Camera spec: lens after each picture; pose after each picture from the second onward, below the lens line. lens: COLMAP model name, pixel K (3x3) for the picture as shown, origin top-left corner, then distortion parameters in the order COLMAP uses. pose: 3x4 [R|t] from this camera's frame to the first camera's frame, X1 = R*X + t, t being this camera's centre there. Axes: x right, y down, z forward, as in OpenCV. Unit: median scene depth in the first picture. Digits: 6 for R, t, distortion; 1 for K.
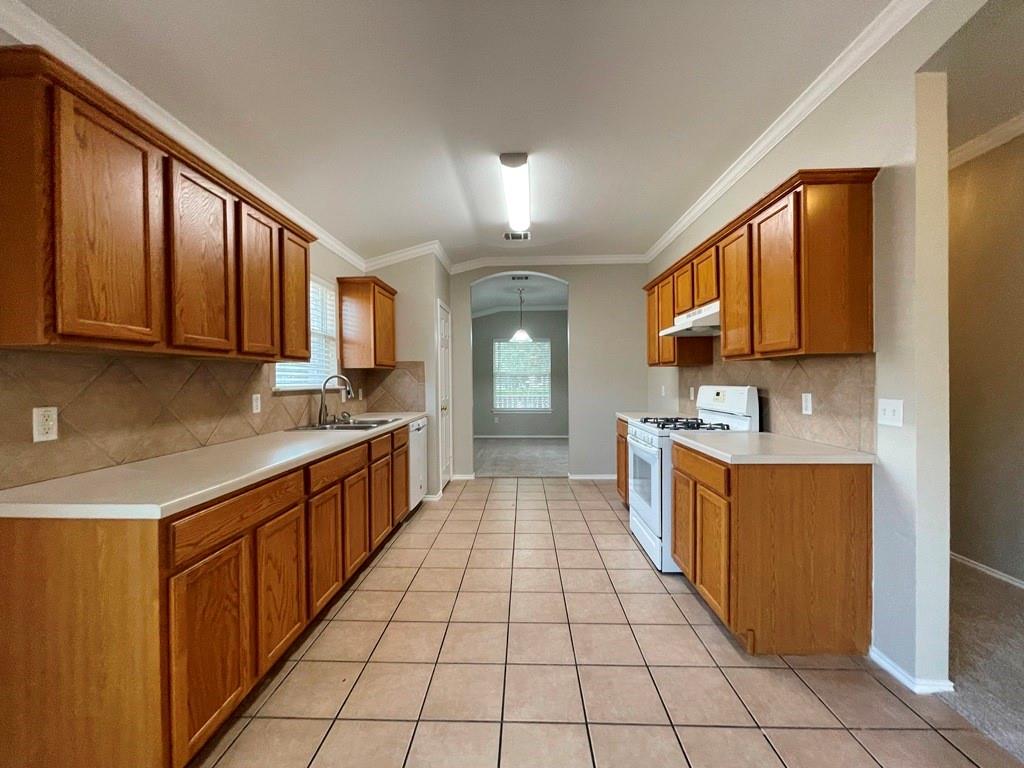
lens RADIAL K [[413.0, 0, 511.0], [0, 413.0, 382.9], [0, 0, 1]] dist [-0.003210, 0.000374]
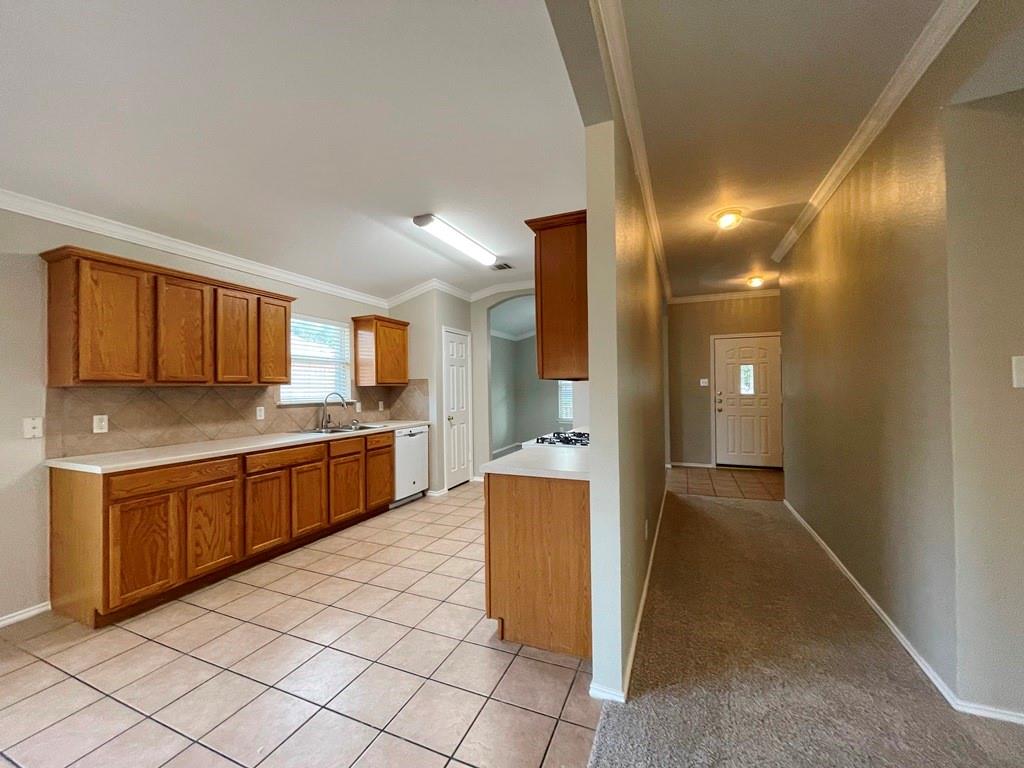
lens RADIAL K [[413.0, 0, 511.5], [0, 413.0, 383.0], [0, 0, 1]] dist [-0.003210, 0.000374]
pose [[0.932657, -0.008889, -0.360654, 0.742952], [0.002066, 0.999812, -0.019298, -0.027293], [0.360758, 0.017253, 0.932500, -0.058768]]
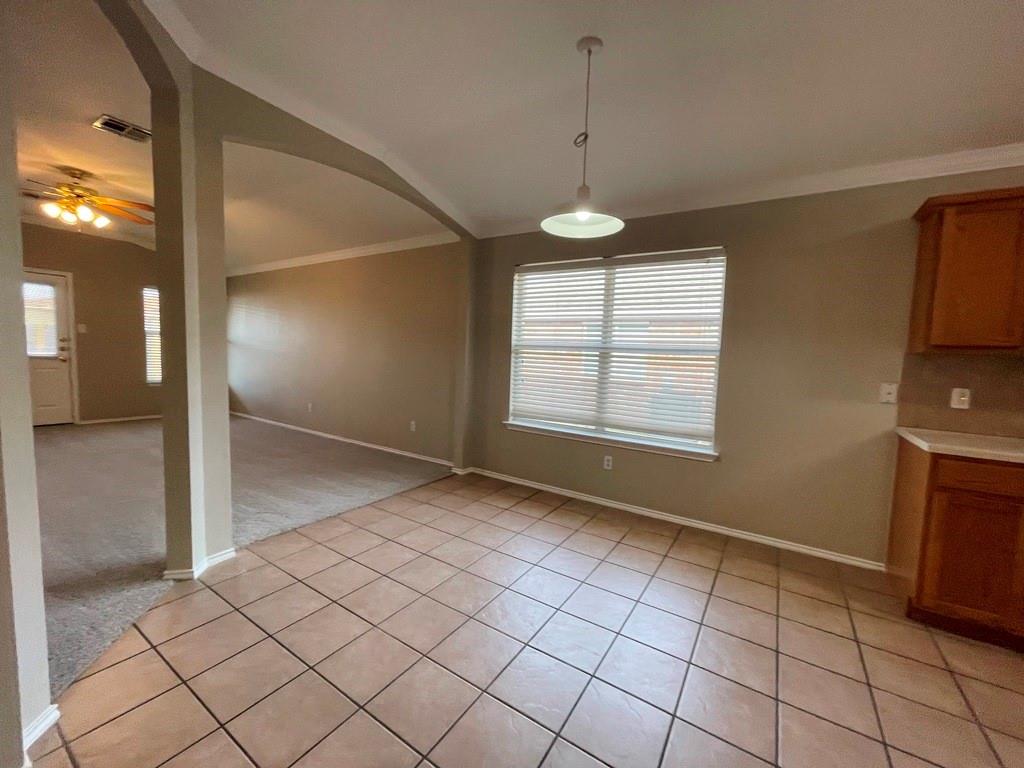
lens RADIAL K [[413.0, 0, 511.7], [0, 413.0, 380.9], [0, 0, 1]] dist [-0.003210, 0.000374]
pose [[-0.518628, 0.040728, -0.854029, 0.663820], [-0.048005, 0.995902, 0.076645, -0.005518], [0.853651, 0.080748, -0.514548, 0.166035]]
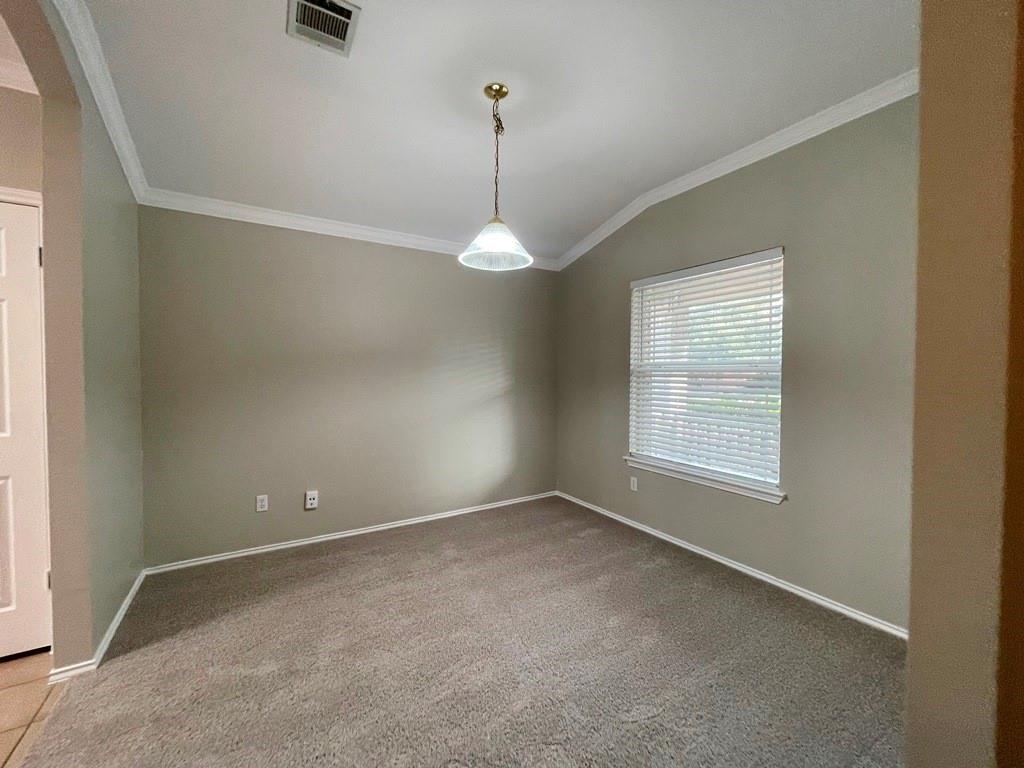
lens RADIAL K [[413.0, 0, 512.8], [0, 413.0, 385.8], [0, 0, 1]] dist [-0.003210, 0.000374]
pose [[0.555238, 0.036788, -0.830878, 0.771249], [-0.027530, 0.999287, 0.025848, -0.044936], [0.831236, 0.008523, 0.555854, 2.242466]]
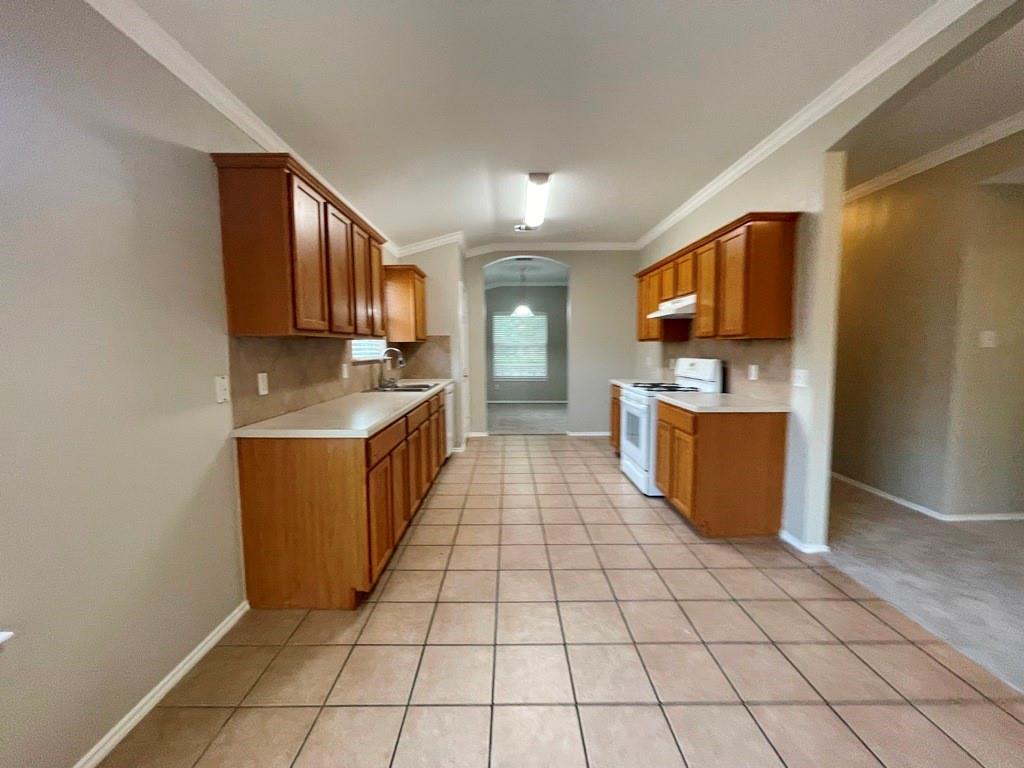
lens RADIAL K [[413.0, 0, 512.1], [0, 413.0, 377.8], [0, 0, 1]] dist [-0.003210, 0.000374]
pose [[0.999083, 0.002126, 0.042757, -0.140025], [-0.004868, 0.997929, 0.064142, -0.014475], [-0.042532, -0.064291, 0.997024, -0.317751]]
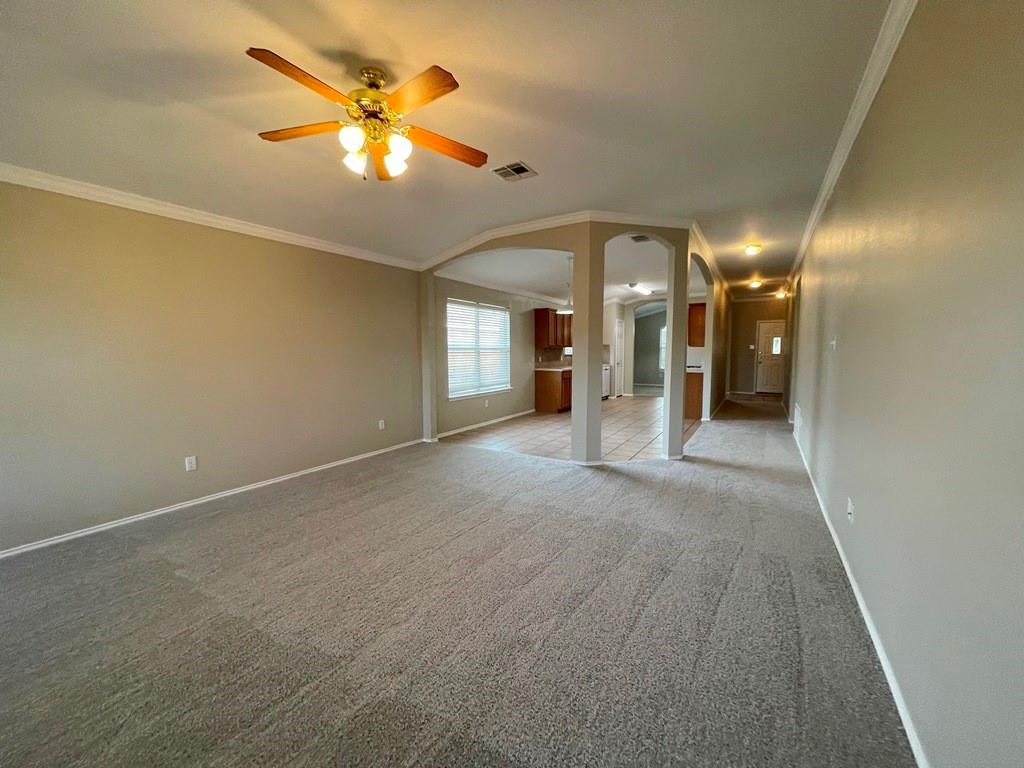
lens RADIAL K [[413.0, 0, 512.1], [0, 413.0, 381.1], [0, 0, 1]] dist [-0.003210, 0.000374]
pose [[0.872301, 0.039168, -0.487398, 0.859602], [-0.006442, 0.997621, 0.068641, 0.003210], [0.488926, -0.056736, 0.870478, -2.564997]]
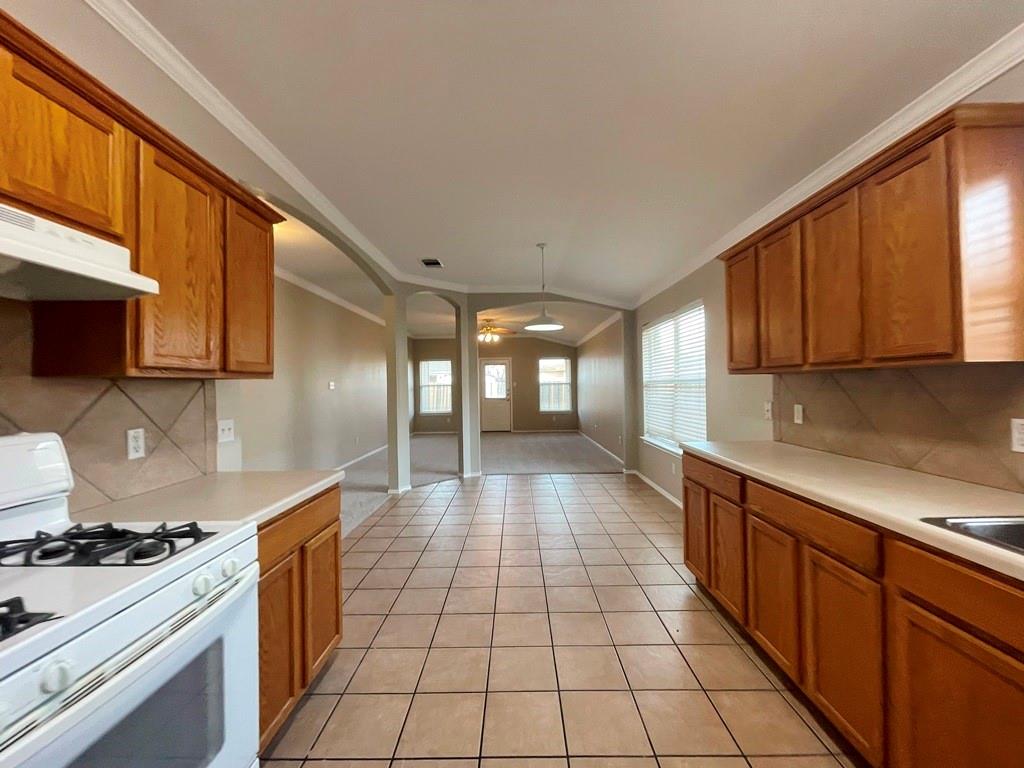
lens RADIAL K [[413.0, 0, 511.5], [0, 413.0, 380.2], [0, 0, 1]] dist [-0.003210, 0.000374]
pose [[-0.999581, 0.020891, -0.020059, 0.075332], [0.020954, 0.999776, -0.002948, -0.035741], [0.019993, -0.003367, -0.999794, 1.494002]]
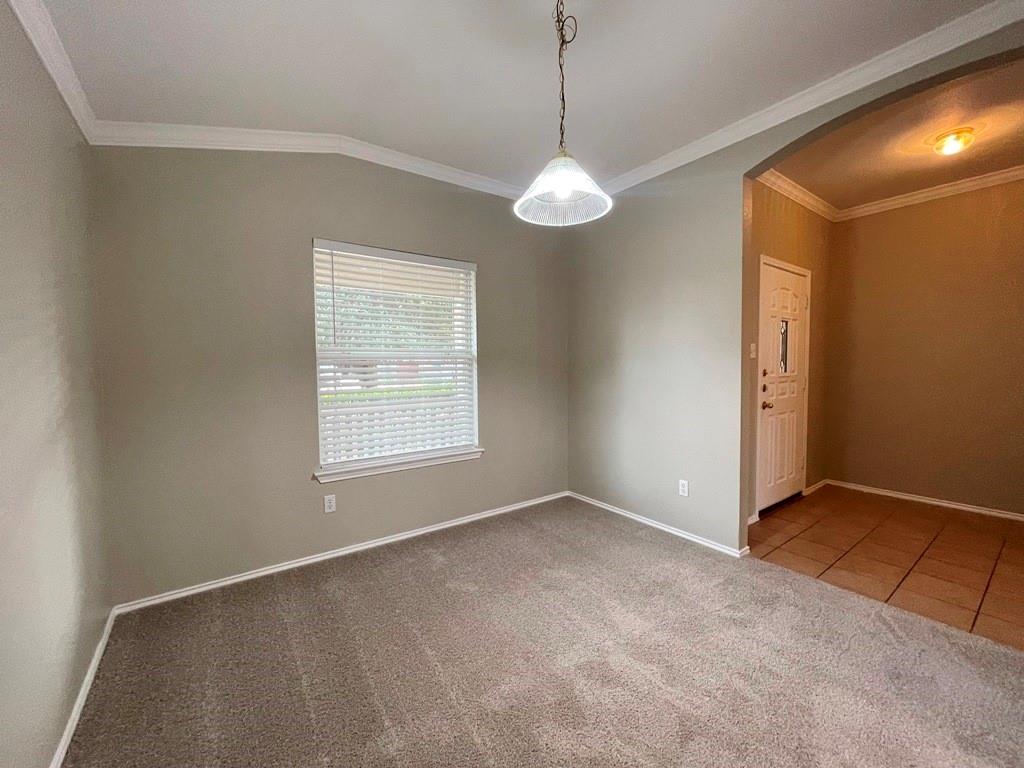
lens RADIAL K [[413.0, 0, 513.6], [0, 413.0, 385.0], [0, 0, 1]] dist [-0.003210, 0.000374]
pose [[0.788153, -0.030349, 0.614731, -0.385583], [0.016181, 0.999460, 0.028597, -0.023675], [-0.615267, -0.012592, 0.788219, 2.214515]]
